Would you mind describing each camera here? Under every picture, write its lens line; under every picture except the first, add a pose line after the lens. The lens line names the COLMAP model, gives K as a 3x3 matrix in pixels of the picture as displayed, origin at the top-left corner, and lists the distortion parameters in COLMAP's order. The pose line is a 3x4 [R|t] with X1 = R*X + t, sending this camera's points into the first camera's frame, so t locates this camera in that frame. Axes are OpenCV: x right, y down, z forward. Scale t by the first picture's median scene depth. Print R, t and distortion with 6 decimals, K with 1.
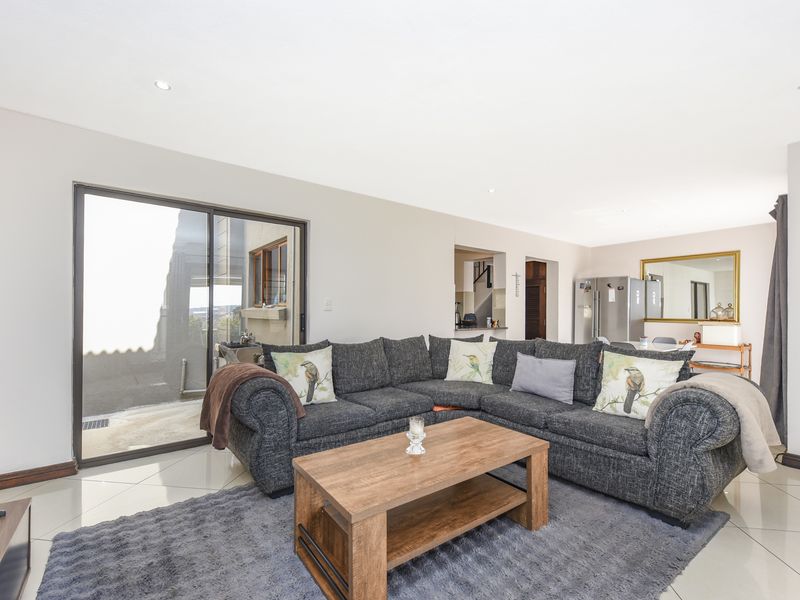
lens RADIAL K [[371.8, 0, 404.6], [0, 371.8, 306.9], [0, 0, 1]] dist [0.001087, -0.000008]
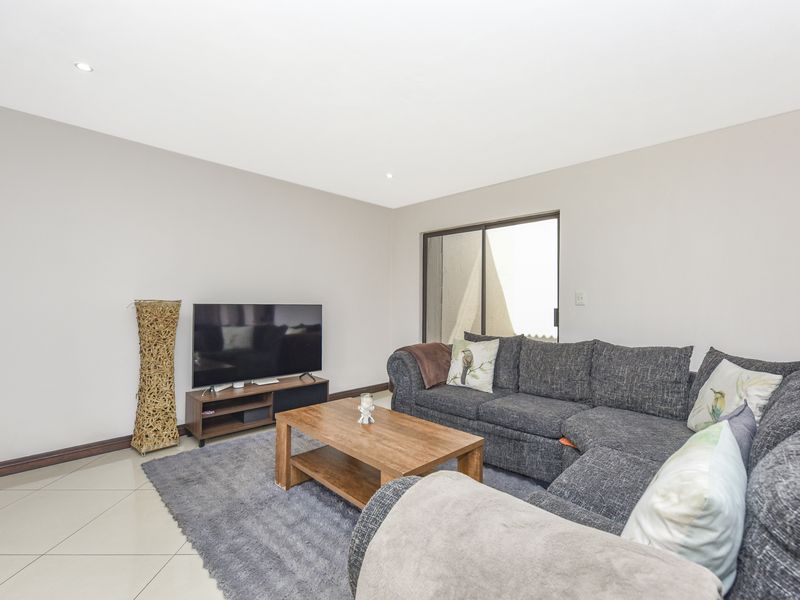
lens RADIAL K [[371.8, 0, 406.1], [0, 371.8, 298.5], [0, 0, 1]] dist [0.001087, -0.000008]
pose [[0.150419, -0.012459, -0.988544, 0.855484], [0.001906, 0.999922, -0.012312, 0.004949], [0.988621, -0.000032, 0.150431, 0.653481]]
